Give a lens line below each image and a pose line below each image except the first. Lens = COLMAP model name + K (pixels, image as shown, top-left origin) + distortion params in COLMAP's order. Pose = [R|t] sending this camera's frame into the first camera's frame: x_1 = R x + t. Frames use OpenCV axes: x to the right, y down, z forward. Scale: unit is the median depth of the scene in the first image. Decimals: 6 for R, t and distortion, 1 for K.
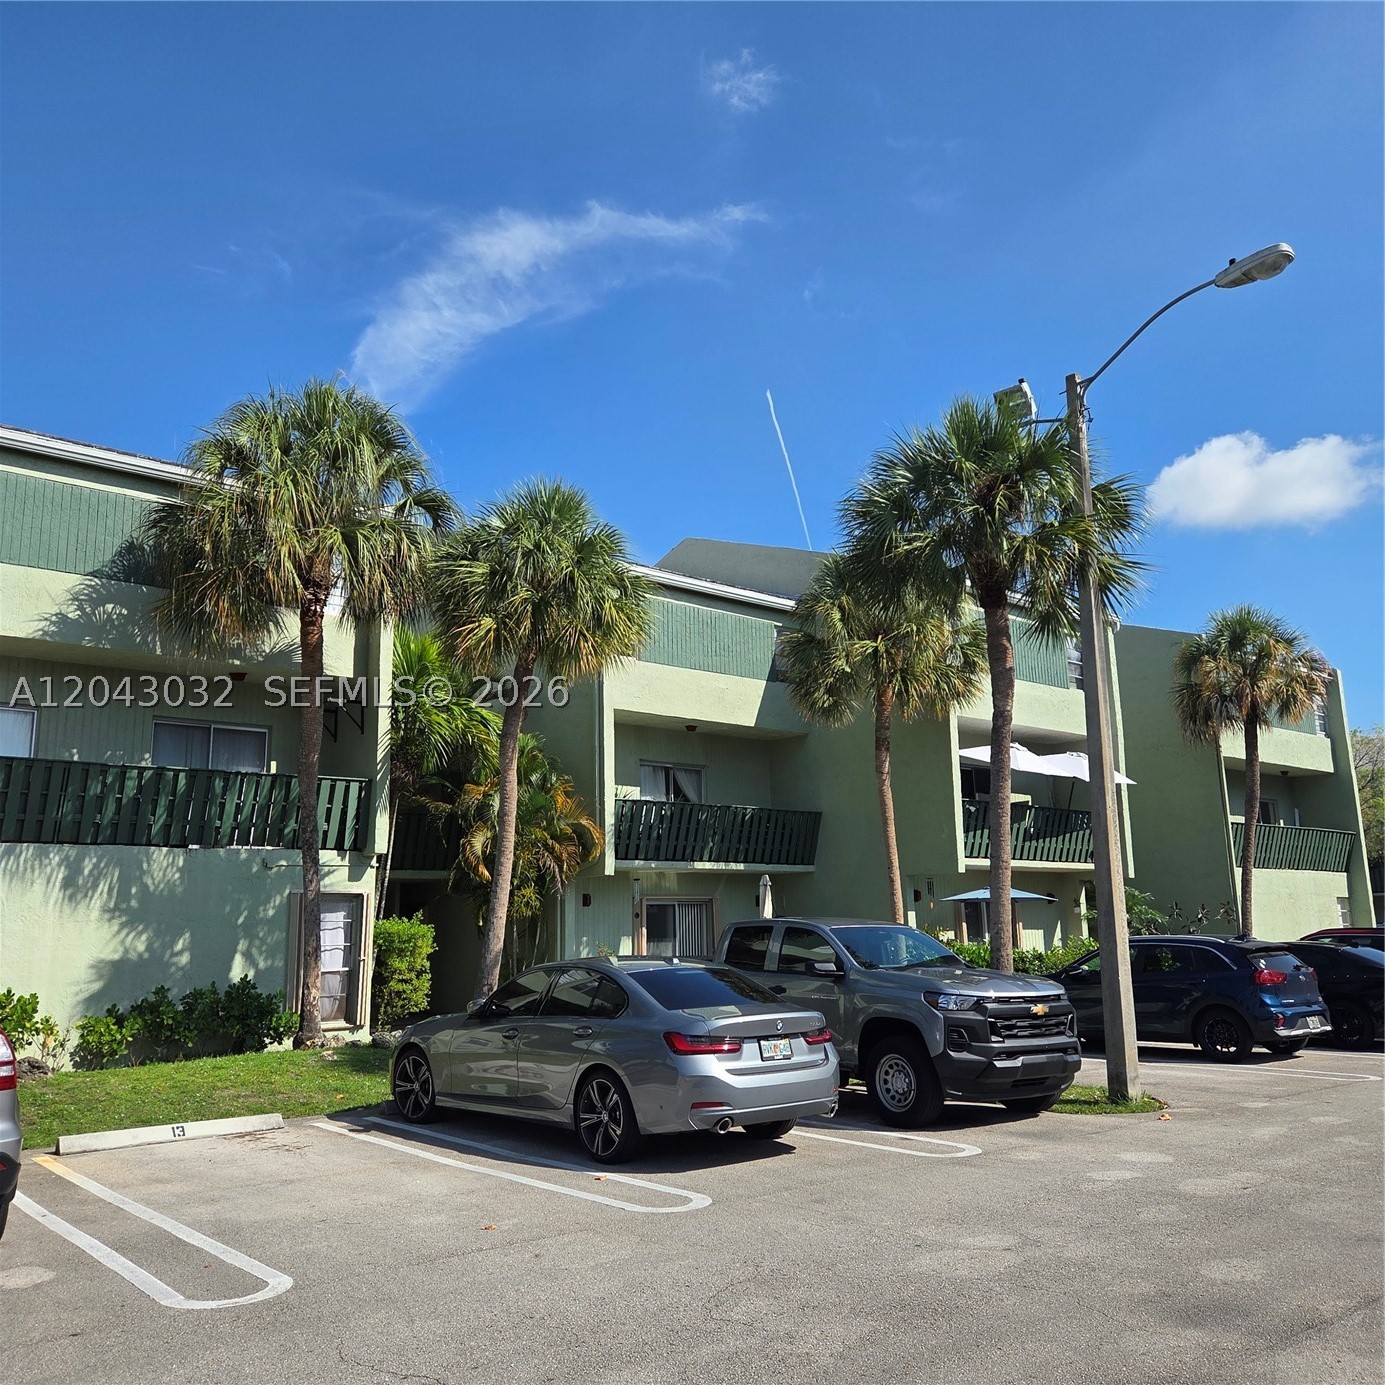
lens RADIAL K [[1199.0, 0, 692.5], [0, 1199.0, 692.5], [0, 0, 1]] dist [0.090229, -0.073980]
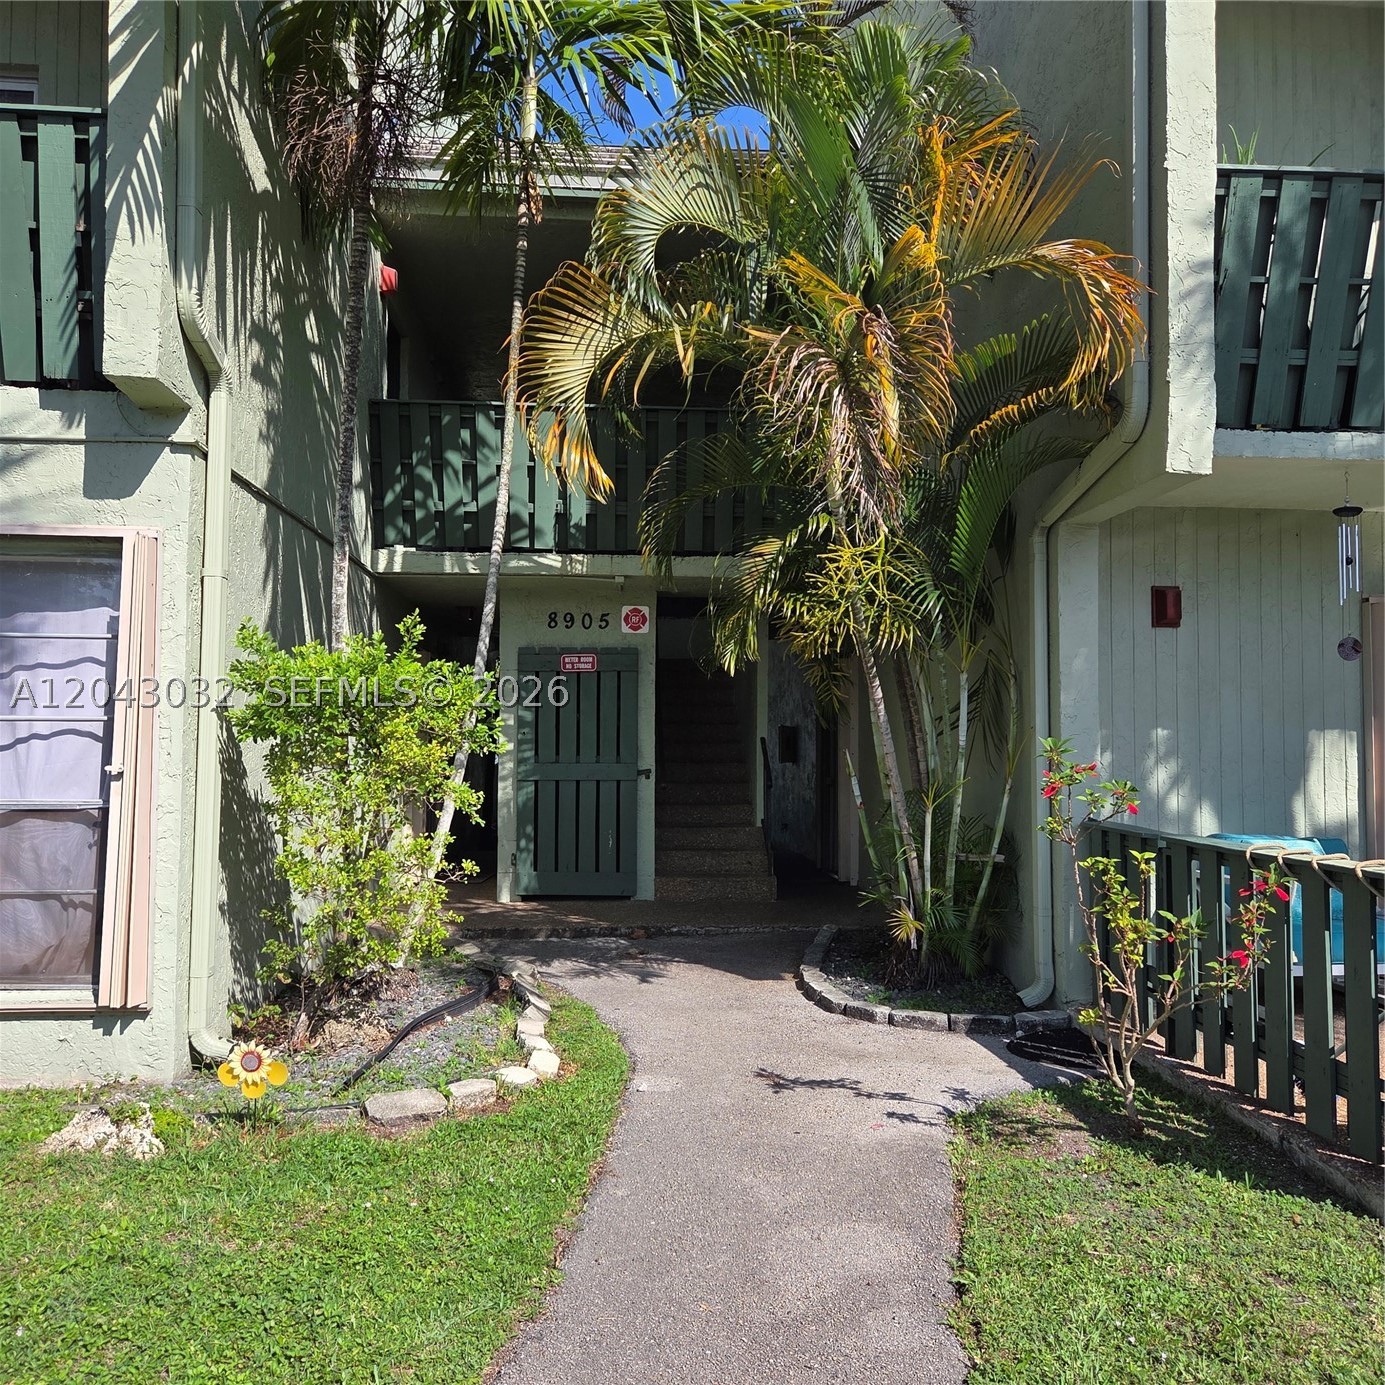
lens RADIAL K [[1199.0, 0, 692.5], [0, 1199.0, 692.5], [0, 0, 1]] dist [0.090229, -0.073980]
pose [[0.808178, -0.004848, -0.588918, -0.005918], [0.096558, 0.987525, 0.124379, 0.155247], [0.580969, -0.157385, 0.798564, 0.737770]]
